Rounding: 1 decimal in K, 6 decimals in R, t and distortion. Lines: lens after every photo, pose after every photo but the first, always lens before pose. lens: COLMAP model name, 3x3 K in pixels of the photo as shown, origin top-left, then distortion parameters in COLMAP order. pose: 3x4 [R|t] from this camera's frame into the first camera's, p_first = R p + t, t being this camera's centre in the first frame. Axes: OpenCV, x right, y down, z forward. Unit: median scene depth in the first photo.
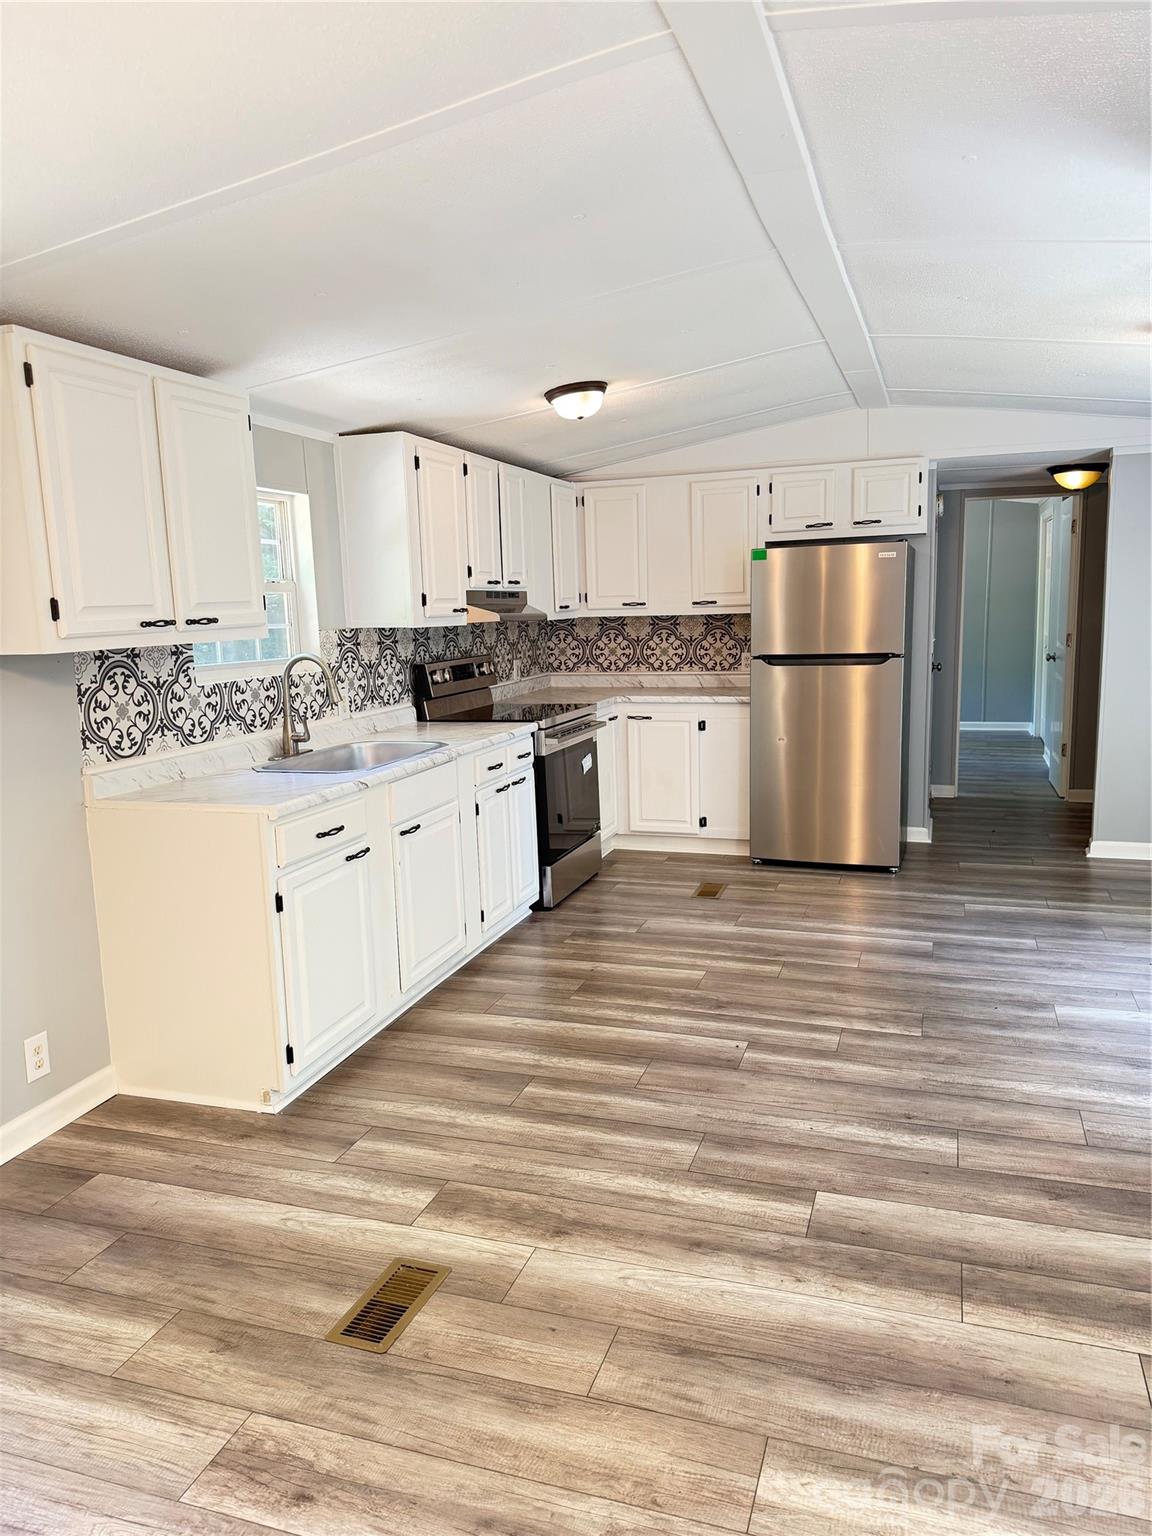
lens RADIAL K [[1088.9, 0, 587.5], [0, 1088.9, 777.9], [0, 0, 1]] dist [0.088557, -0.115462]
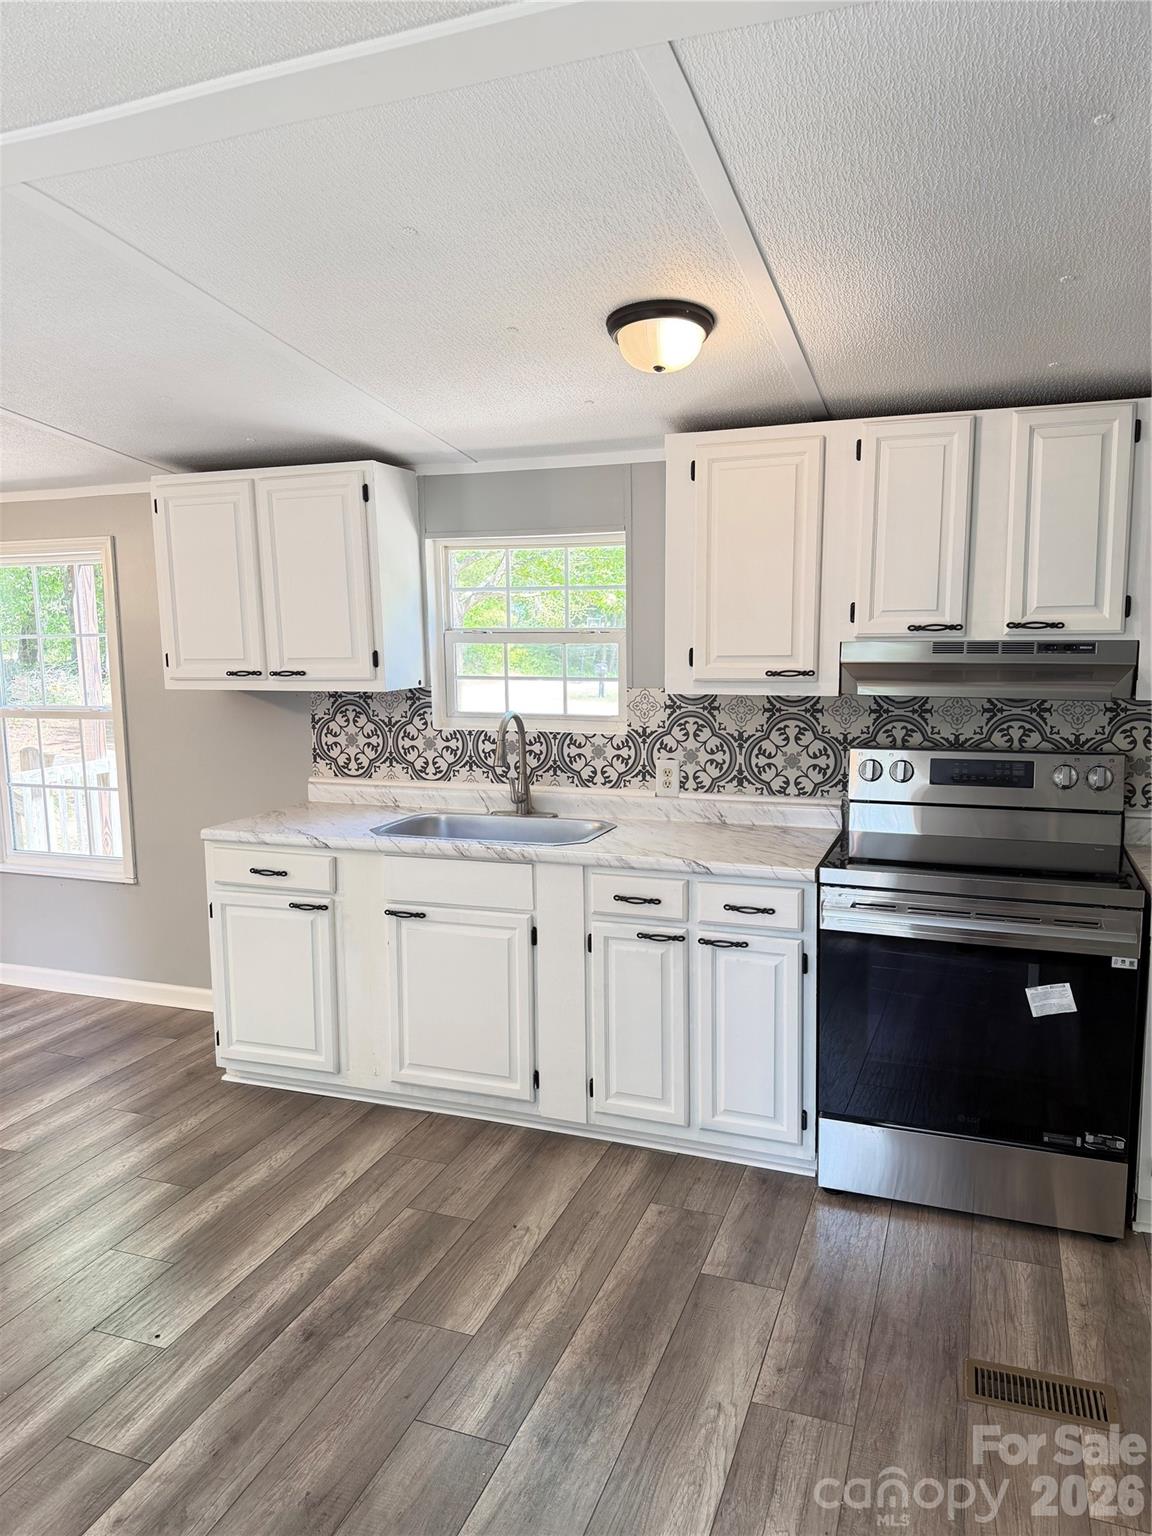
lens RADIAL K [[1088.9, 0, 571.6], [0, 1088.9, 772.6], [0, 0, 1]] dist [0.088557, -0.115462]
pose [[-0.064306, 0.140788, -0.987949, 0.719121], [-0.150645, 0.977284, 0.149073, -0.224457], [0.986494, 0.158416, -0.041636, 1.189175]]
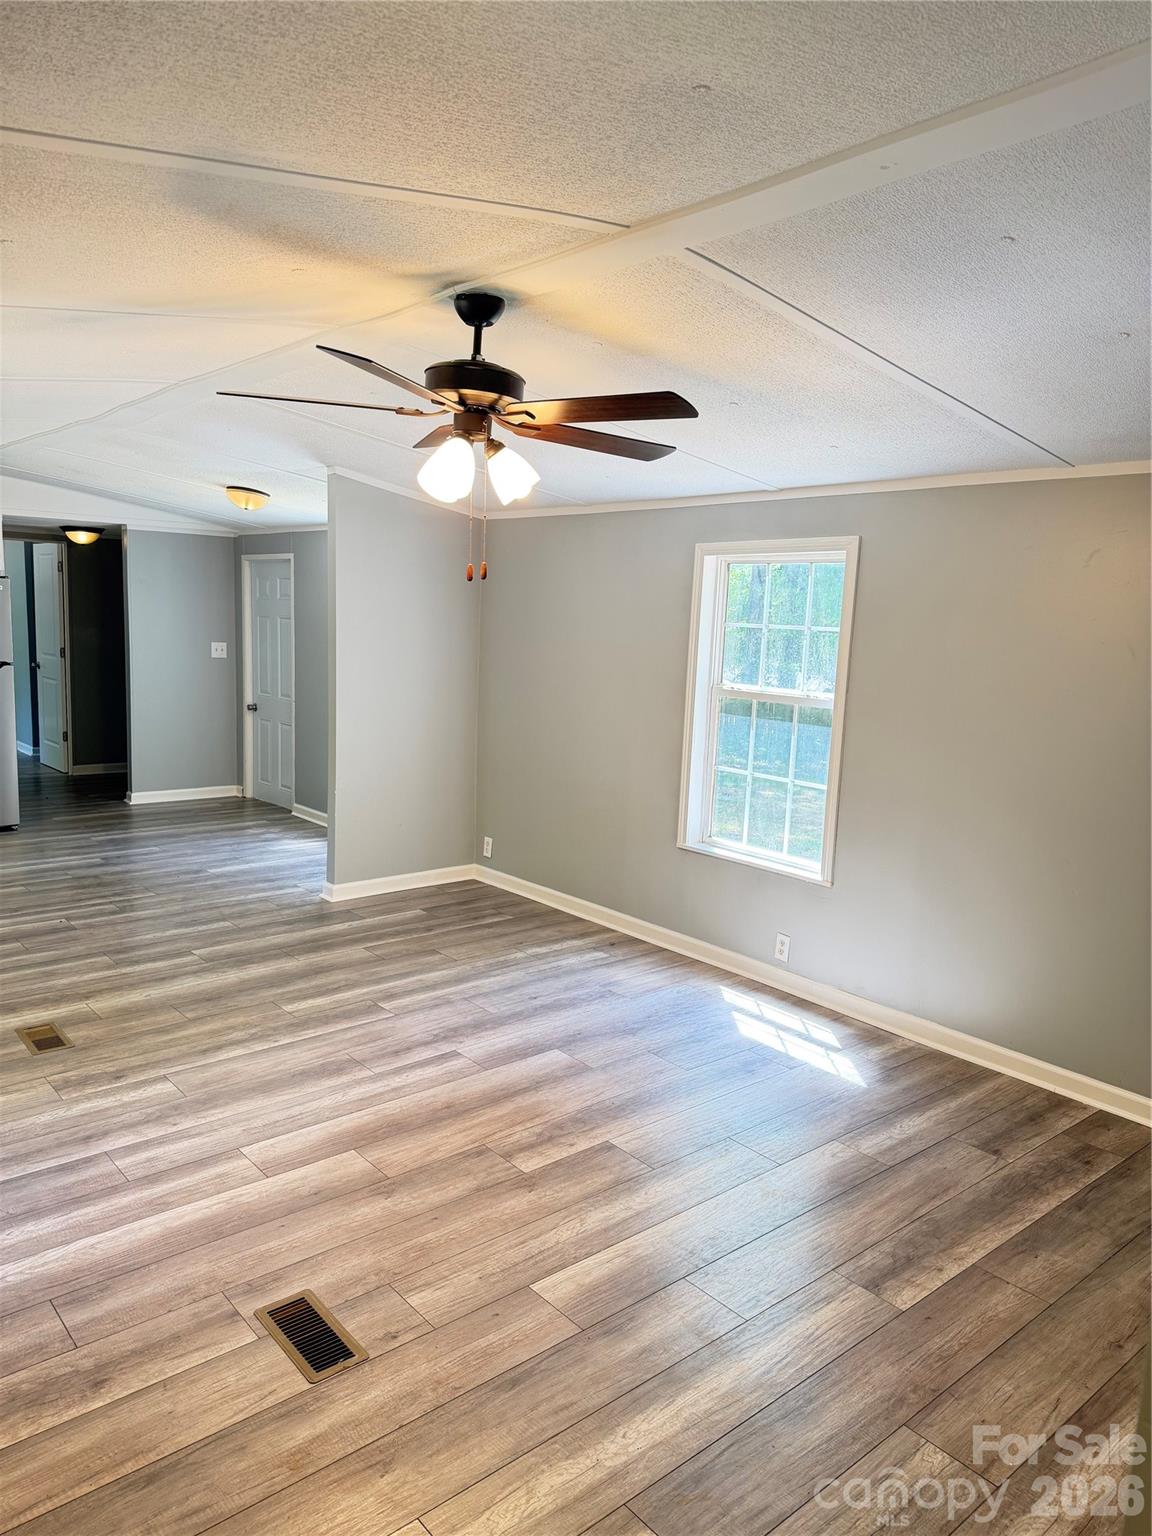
lens RADIAL K [[1088.9, 0, 567.3], [0, 1088.9, 768.5], [0, 0, 1]] dist [0.088557, -0.115462]
pose [[0.531408, -0.084972, 0.842843, -0.739971], [0.097405, 0.994486, 0.038847, 0.041683], [-0.841497, 0.061453, 0.536755, -0.414092]]
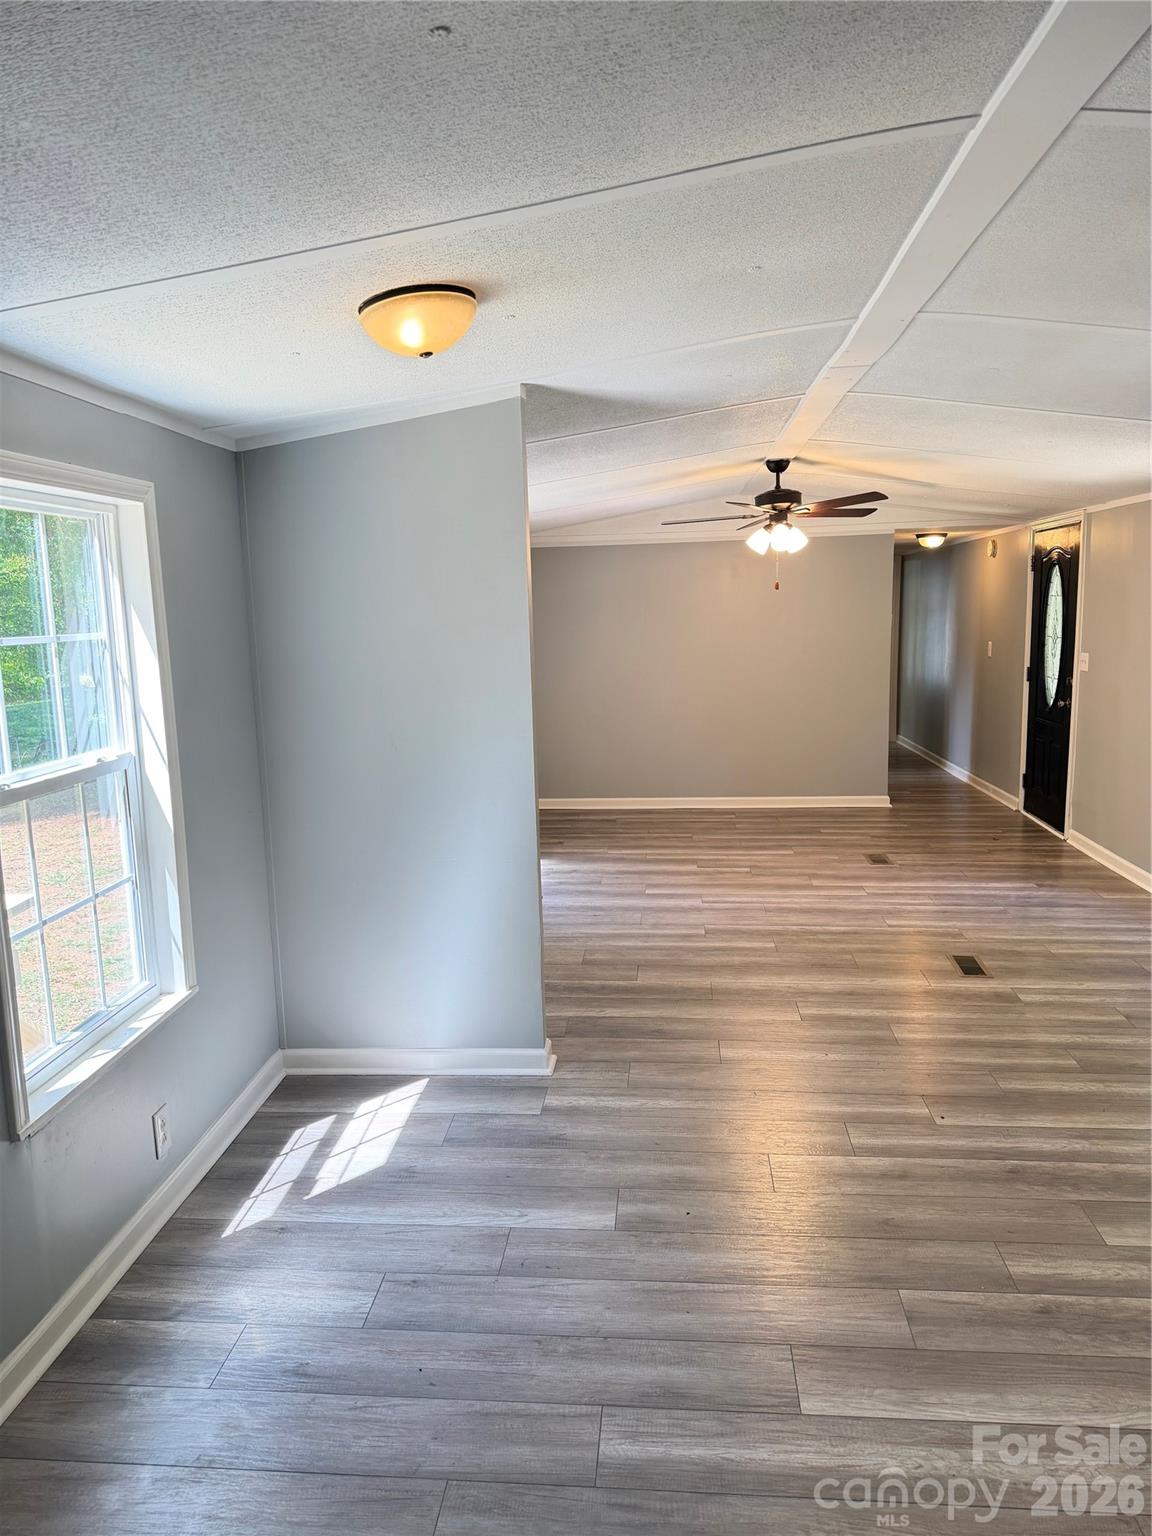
lens RADIAL K [[1088.9, 0, 561.0], [0, 1088.9, 770.7], [0, 0, 1]] dist [0.088557, -0.115462]
pose [[-0.975838, 0.076405, -0.204700, 0.620765], [0.008736, 0.949760, 0.312858, -0.341641], [0.218320, 0.303510, -0.927479, 1.683418]]
